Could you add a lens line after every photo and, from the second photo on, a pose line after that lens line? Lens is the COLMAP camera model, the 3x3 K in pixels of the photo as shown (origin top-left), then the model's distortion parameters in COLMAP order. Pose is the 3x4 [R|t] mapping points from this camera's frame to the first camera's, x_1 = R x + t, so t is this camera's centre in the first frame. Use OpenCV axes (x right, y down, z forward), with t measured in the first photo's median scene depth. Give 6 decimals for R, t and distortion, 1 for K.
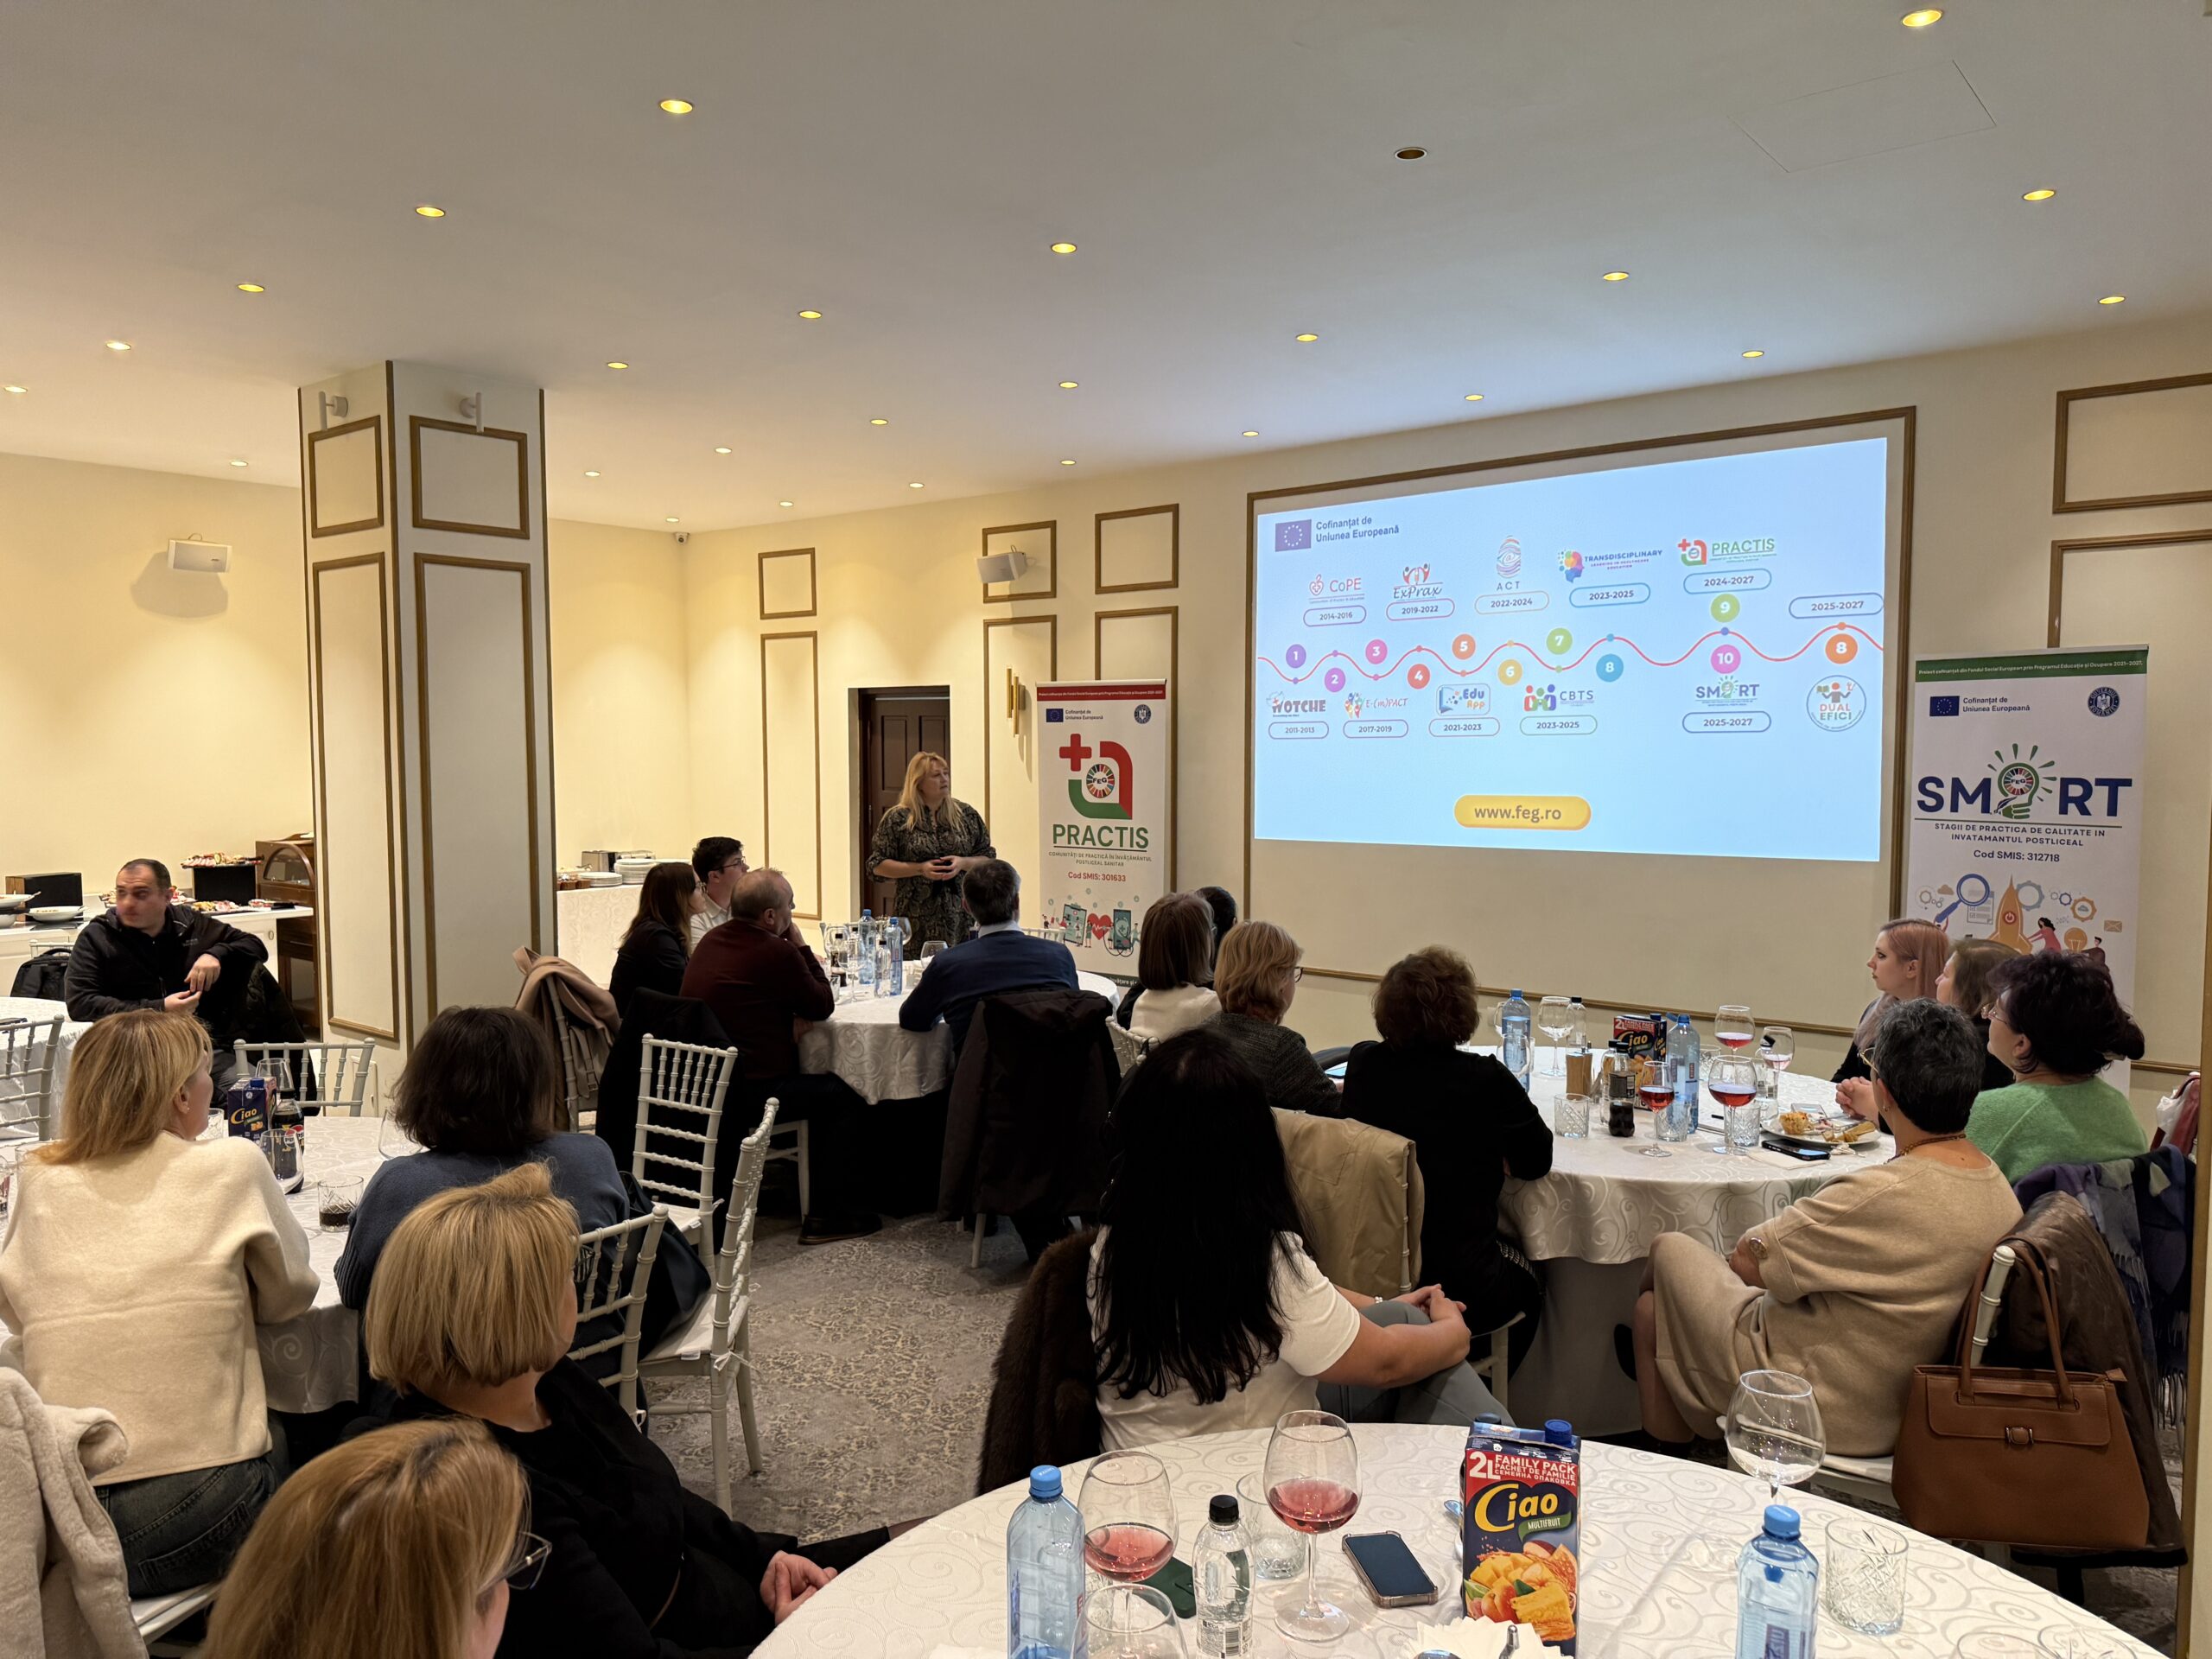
lens RADIAL K [[1566.1, 0, 1118.4], [0, 1566.1, 844.0], [0, 0, 1]] dist [0.064124, -0.092136]
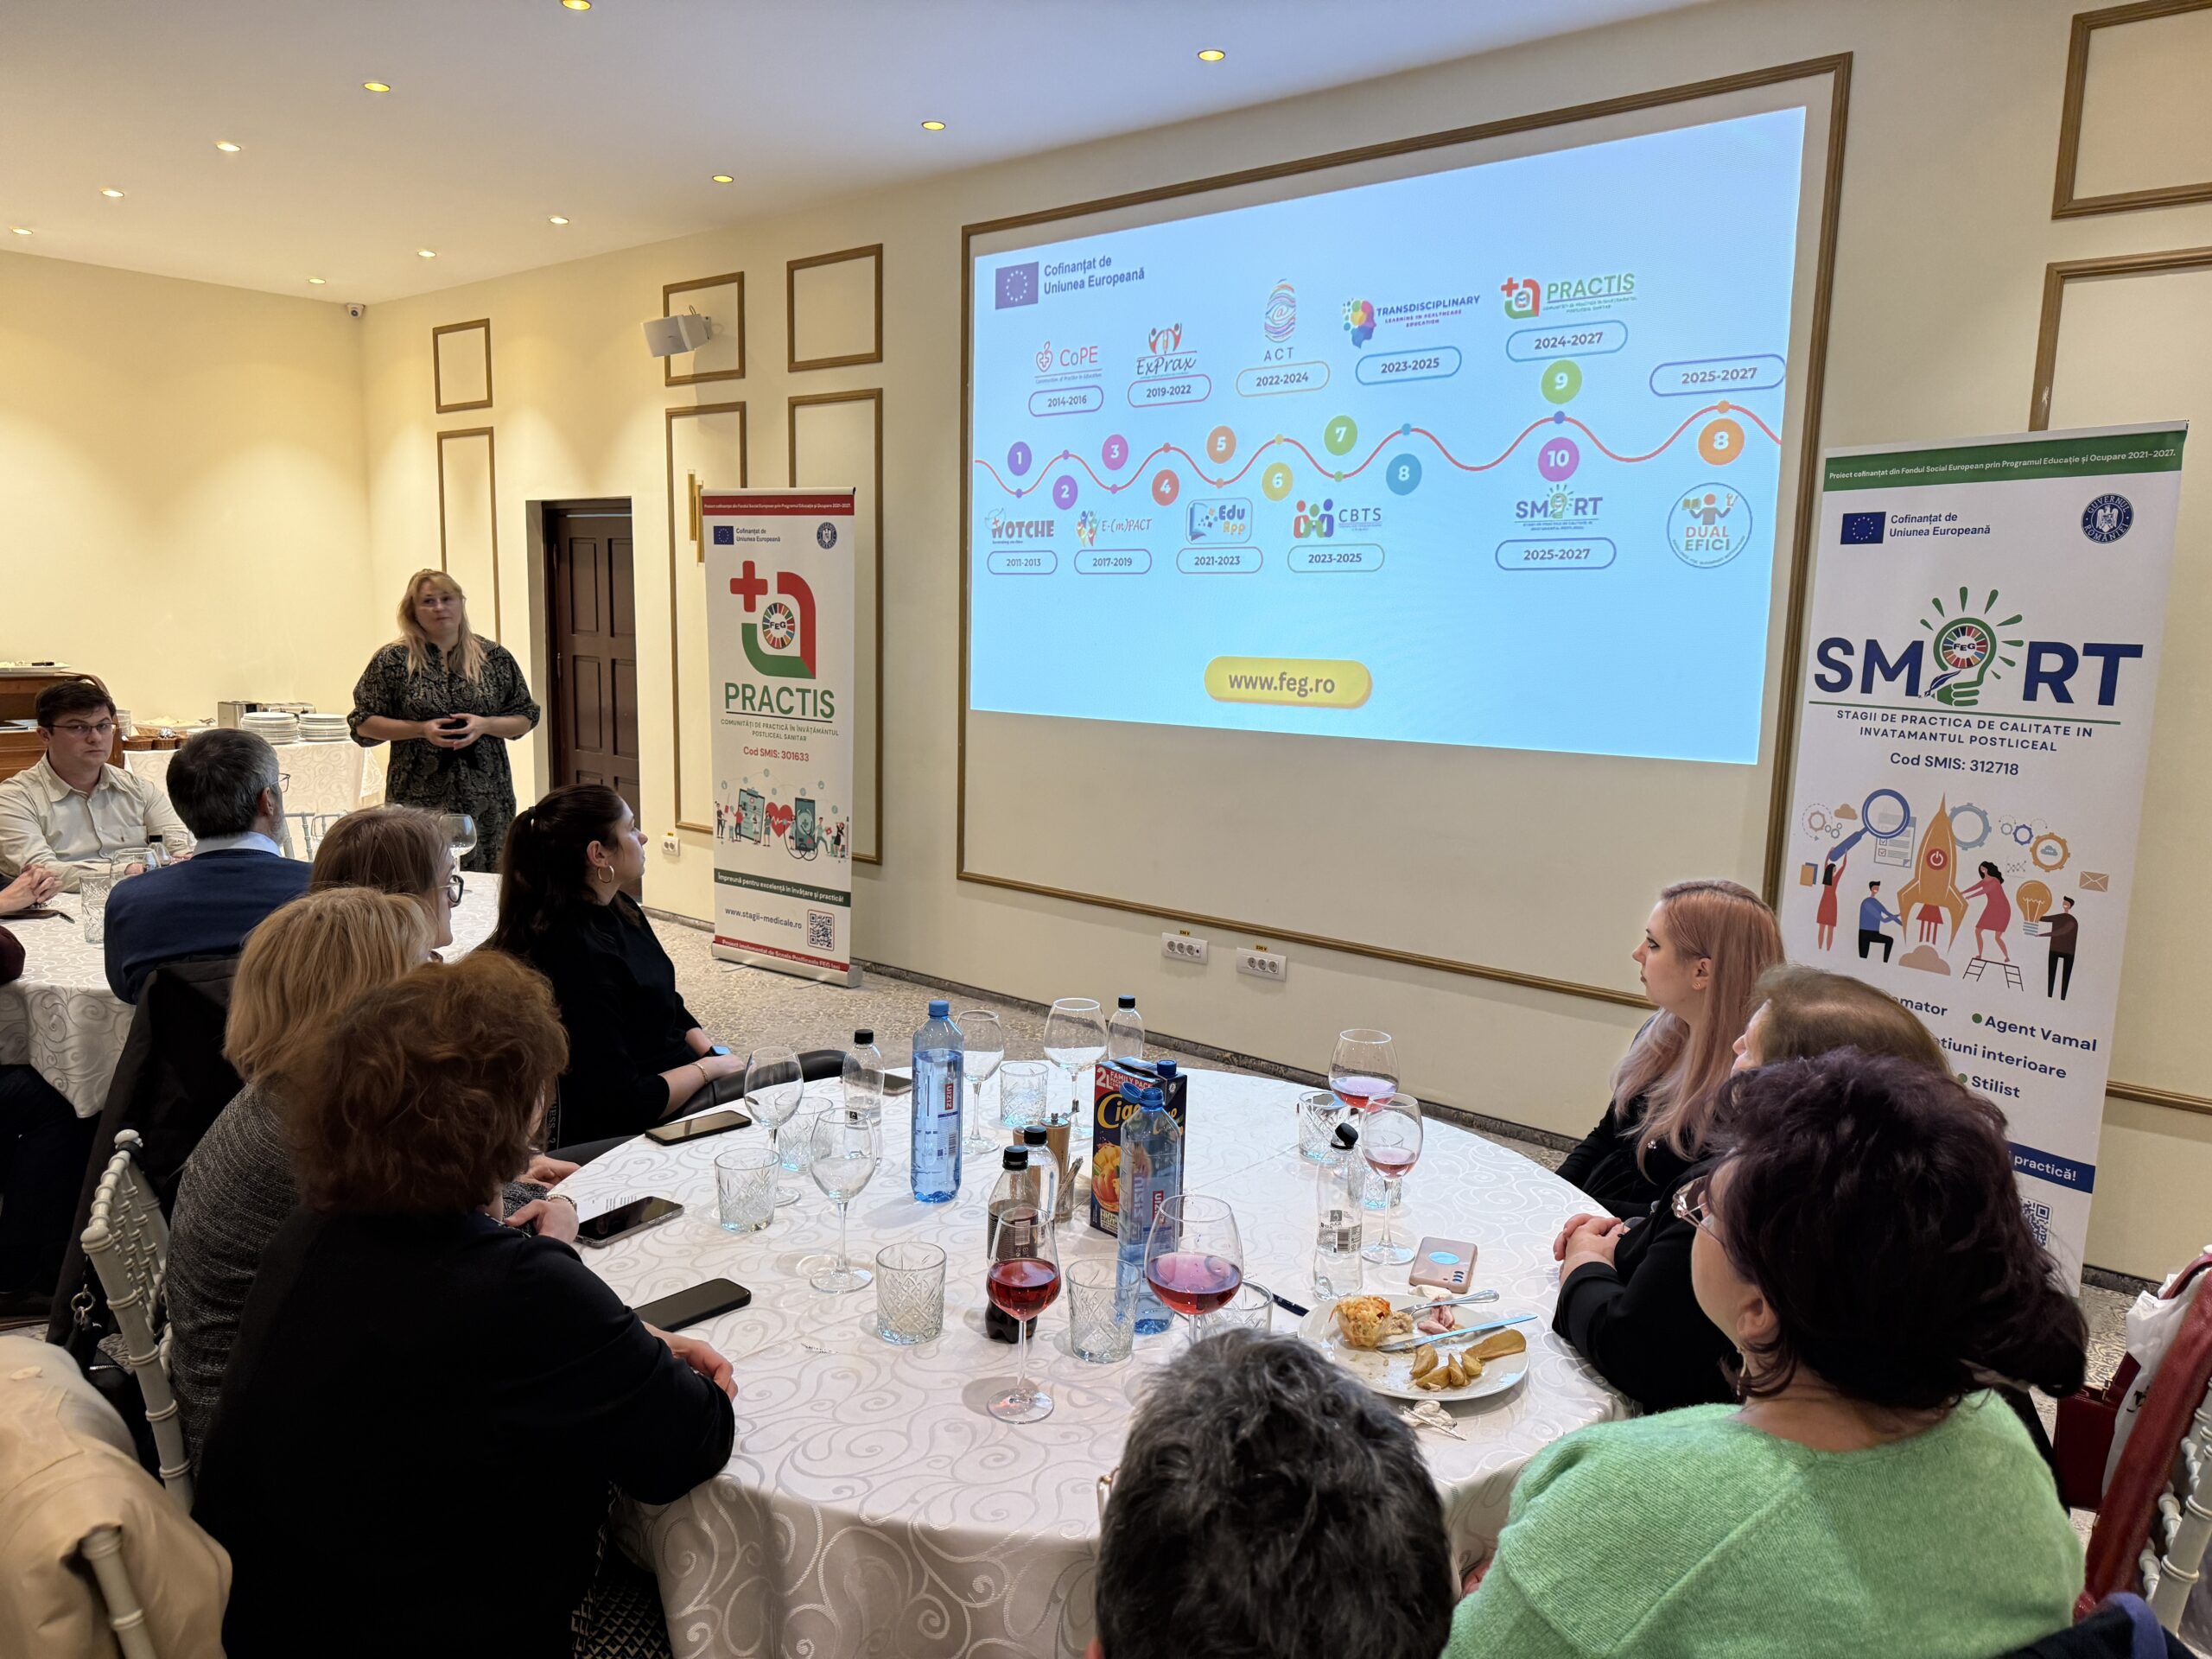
lens RADIAL K [[1563.3, 0, 1143.6], [0, 1563.3, 840.6], [0, 0, 1]] dist [0.114992, -0.141590]
pose [[0.999645, 0.026366, 0.003869, 0.196980], [-0.026592, 0.996389, 0.080637, -0.004020], [-0.001729, -0.080712, 0.996736, 0.293322]]
